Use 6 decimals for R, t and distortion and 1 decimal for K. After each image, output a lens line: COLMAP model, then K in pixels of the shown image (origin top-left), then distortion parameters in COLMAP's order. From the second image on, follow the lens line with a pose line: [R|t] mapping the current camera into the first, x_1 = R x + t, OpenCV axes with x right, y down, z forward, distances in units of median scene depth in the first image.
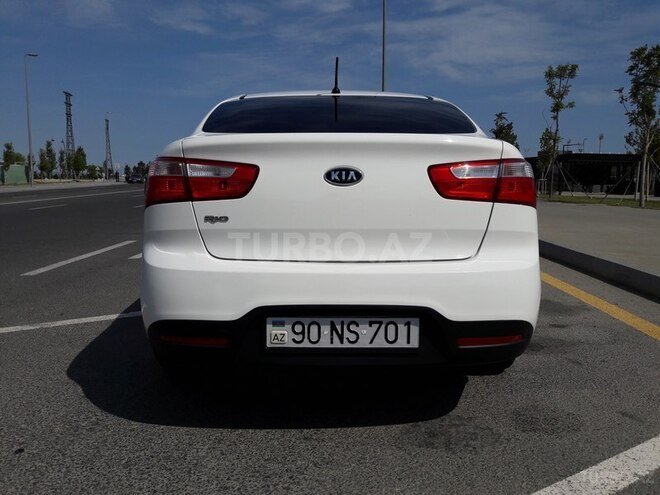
lens RADIAL K [[551.0, 0, 331.8], [0, 551.0, 248.1], [0, 0, 1]] dist [0.033686, -0.009654]
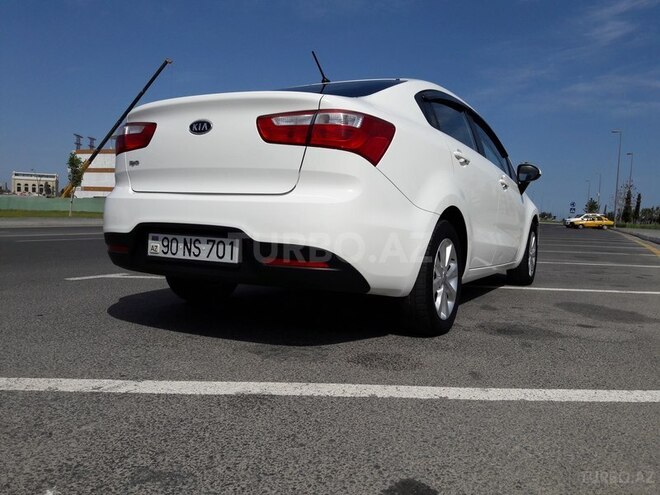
lens RADIAL K [[551.0, 0, 331.2], [0, 551.0, 247.4], [0, 0, 1]] dist [0.033686, -0.009654]
pose [[0.895990, 0.060211, -0.439974, 0.887720], [-0.054976, 0.998183, 0.024647, 0.101608], [0.440659, 0.002104, 0.897672, -0.024830]]
